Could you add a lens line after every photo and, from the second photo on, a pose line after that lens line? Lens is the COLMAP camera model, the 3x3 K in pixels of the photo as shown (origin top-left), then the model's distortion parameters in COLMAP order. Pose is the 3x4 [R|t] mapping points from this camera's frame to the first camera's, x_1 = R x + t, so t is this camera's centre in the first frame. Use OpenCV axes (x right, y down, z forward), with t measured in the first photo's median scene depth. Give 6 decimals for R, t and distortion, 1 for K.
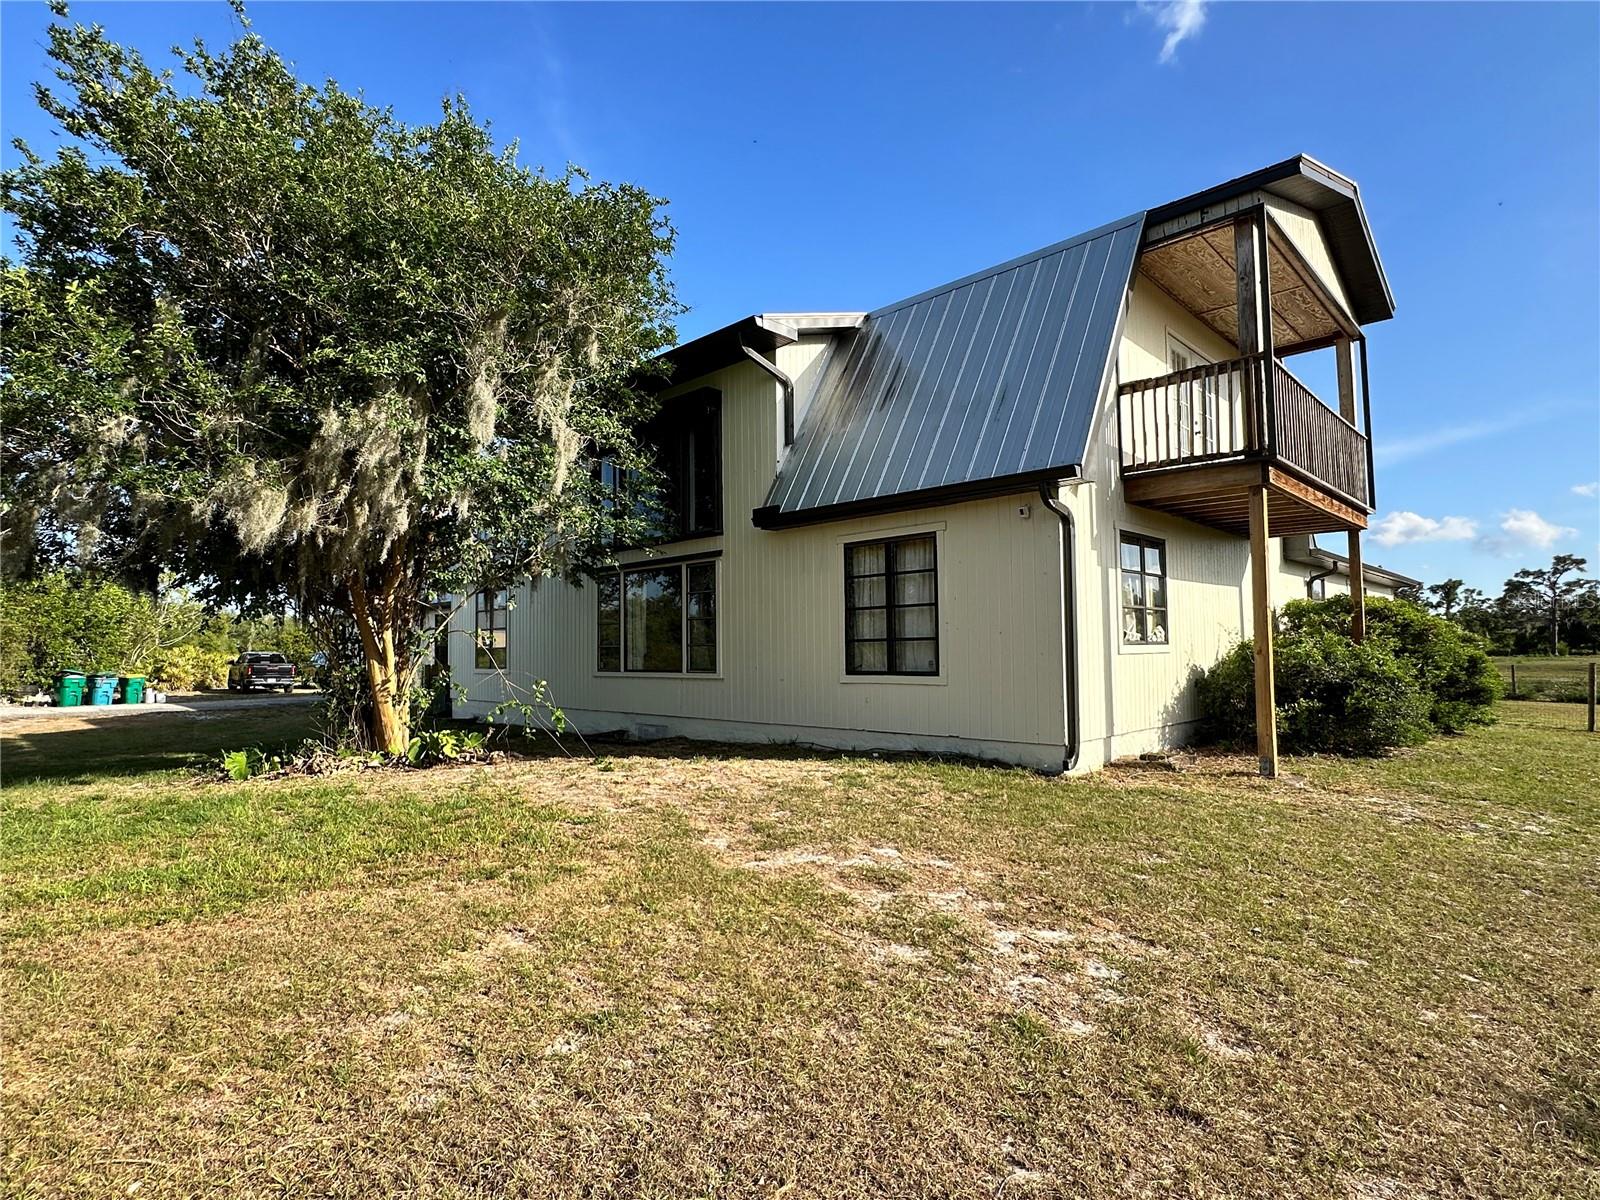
lens RADIAL K [[835.5, 0, 800.0], [0, 835.5, 600.0], [0, 0, 1]] dist [-0.003545, -0.000908]
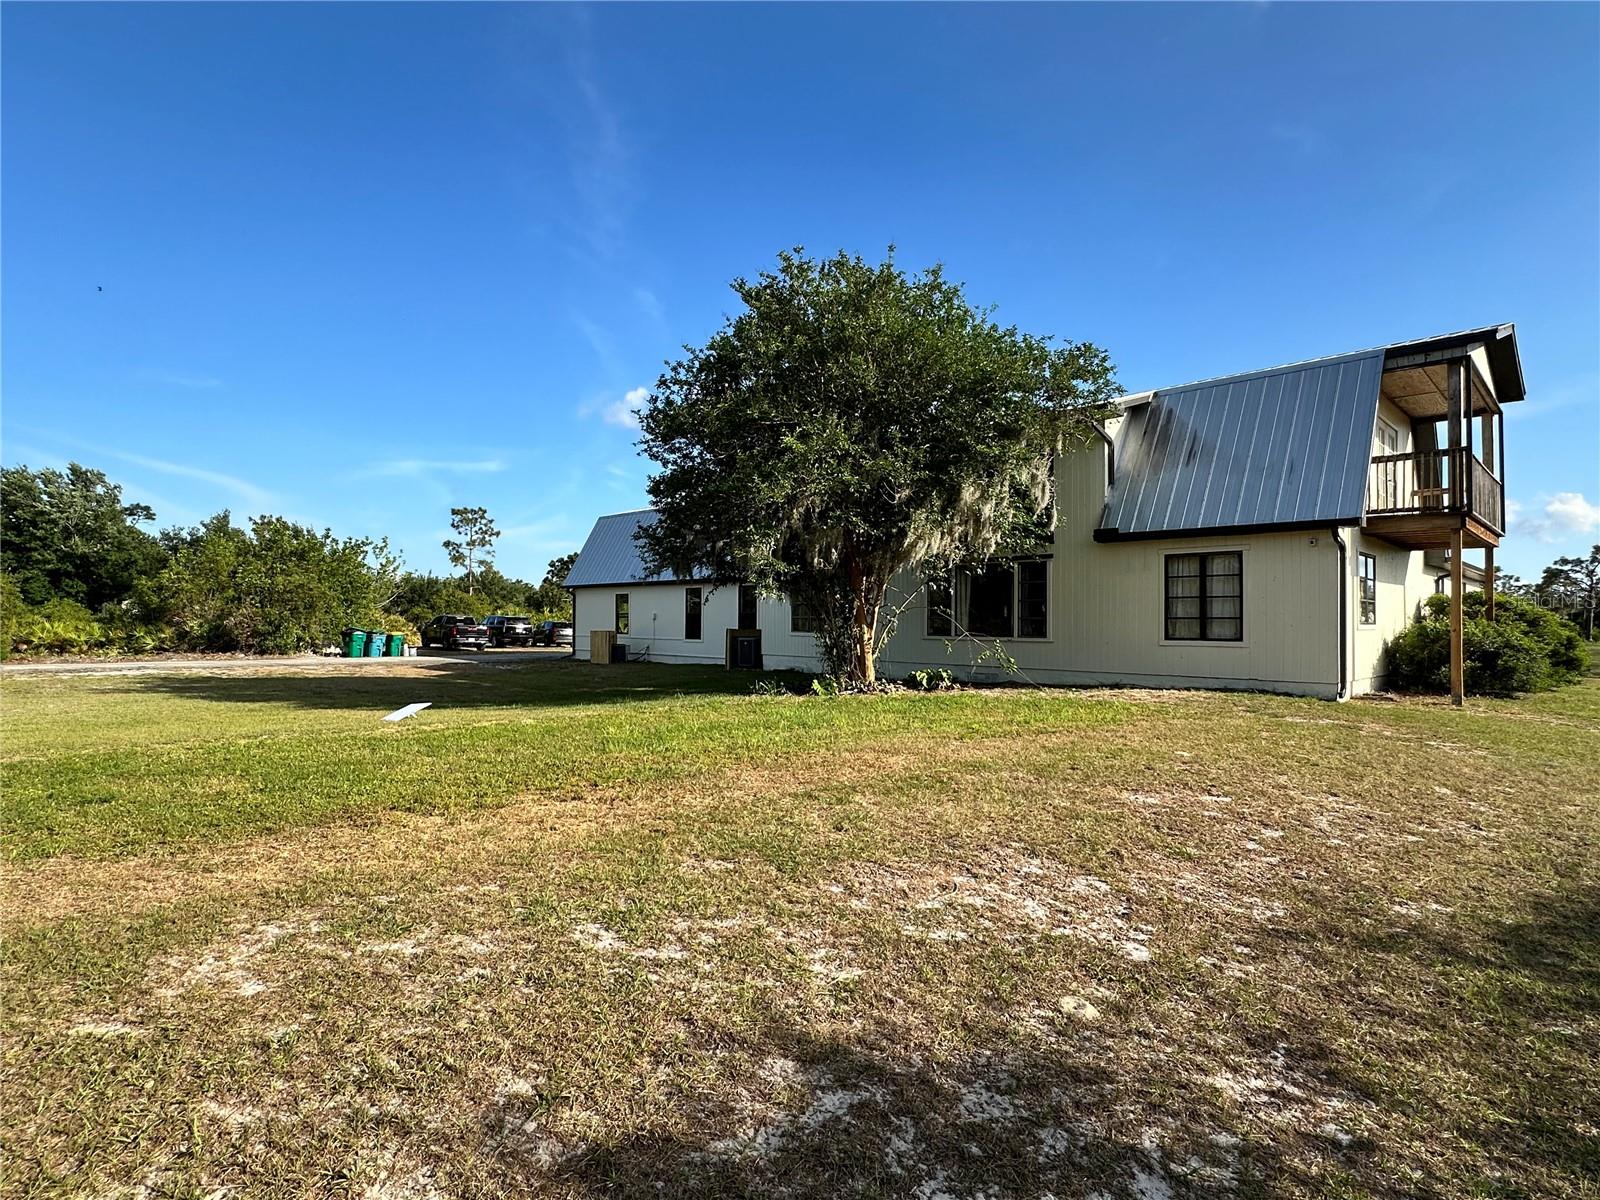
lens RADIAL K [[835.5, 0, 800.0], [0, 835.5, 600.0], [0, 0, 1]] dist [-0.003545, -0.000908]
pose [[0.999648, 0.018712, -0.018809, -0.560576], [-0.018055, 0.999241, 0.034514, -0.024294], [0.019441, -0.034162, 0.999227, -0.523341]]
